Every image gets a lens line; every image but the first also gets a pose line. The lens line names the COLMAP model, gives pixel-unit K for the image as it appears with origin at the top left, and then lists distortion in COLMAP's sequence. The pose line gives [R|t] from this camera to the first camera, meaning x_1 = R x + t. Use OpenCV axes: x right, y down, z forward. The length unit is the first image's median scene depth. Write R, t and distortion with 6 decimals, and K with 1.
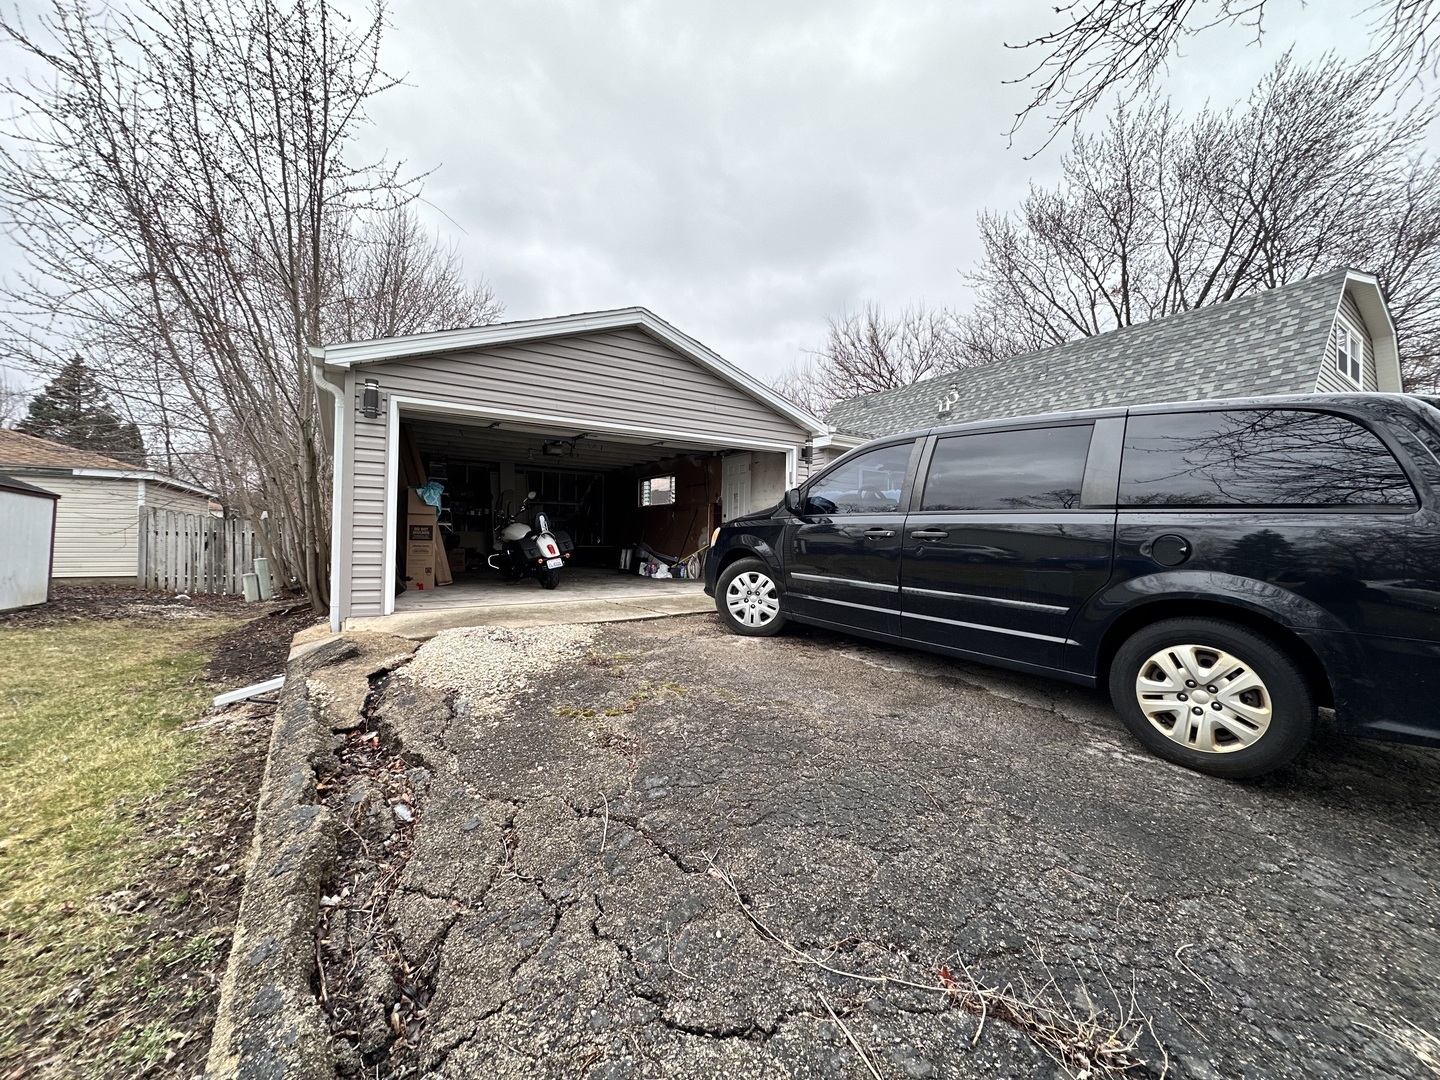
lens RADIAL K [[572.9, 0, 716.5], [0, 572.9, 537.9], [0, 0, 1]] dist [-0.003378, 0.000610]
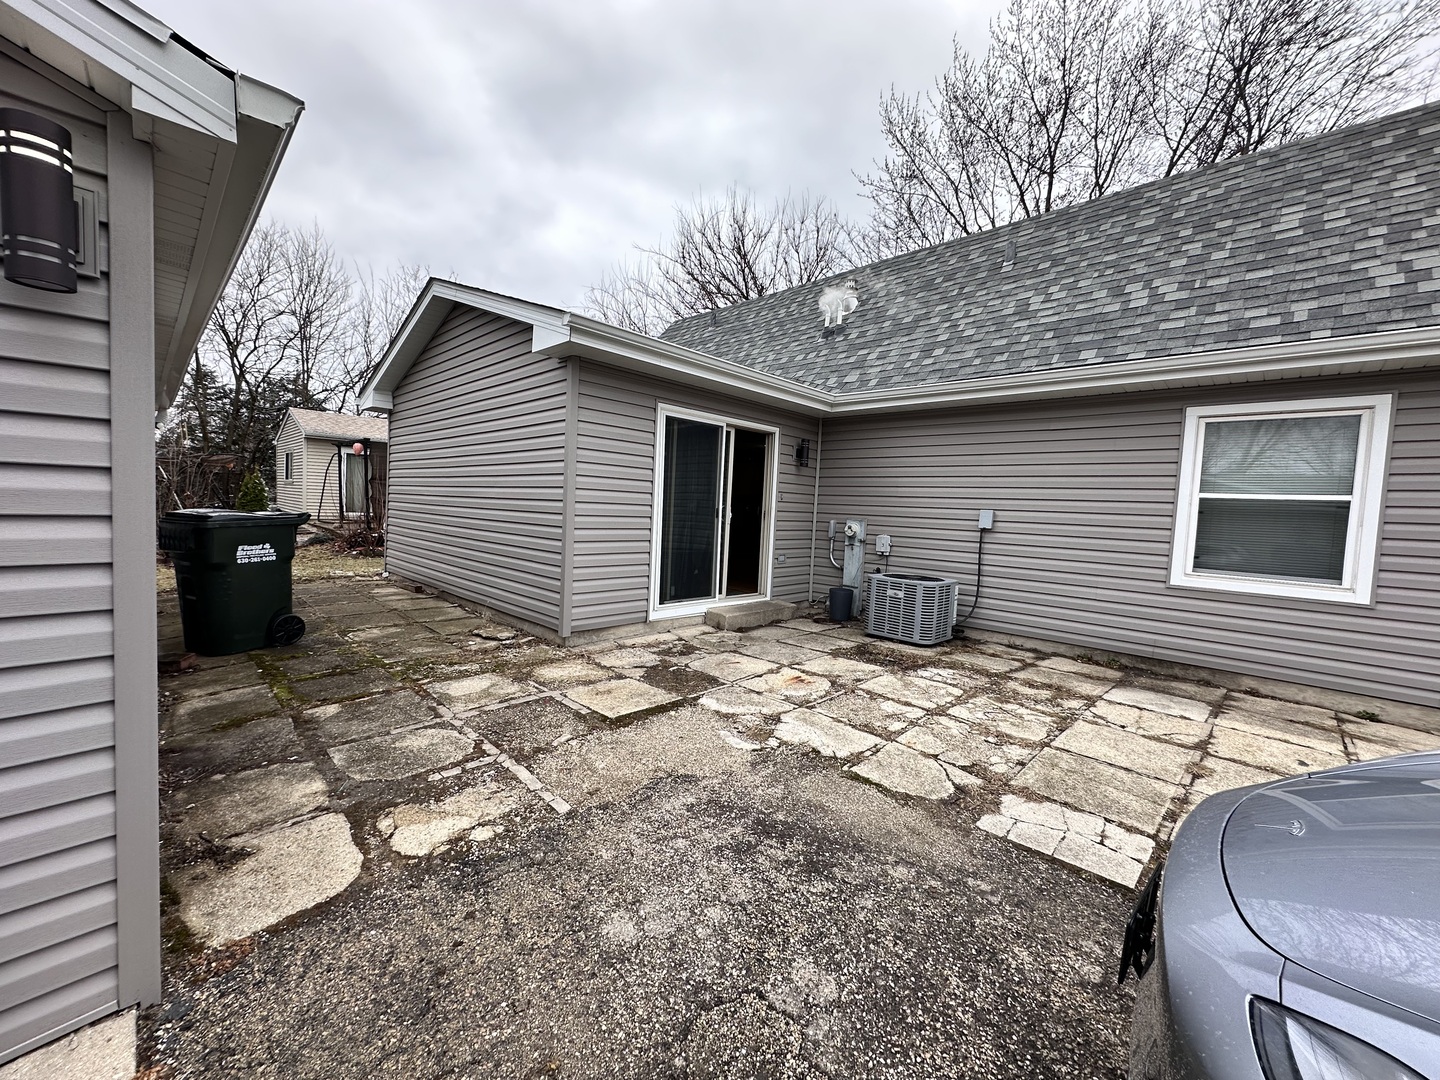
lens RADIAL K [[572.9, 0, 716.5], [0, 572.9, 537.9], [0, 0, 1]] dist [-0.003378, 0.000610]
pose [[0.978997, 0.017169, 0.203150, 0.115936], [-0.030717, 0.997495, 0.063726, -0.029472], [-0.201547, -0.068627, 0.977072, 0.305283]]
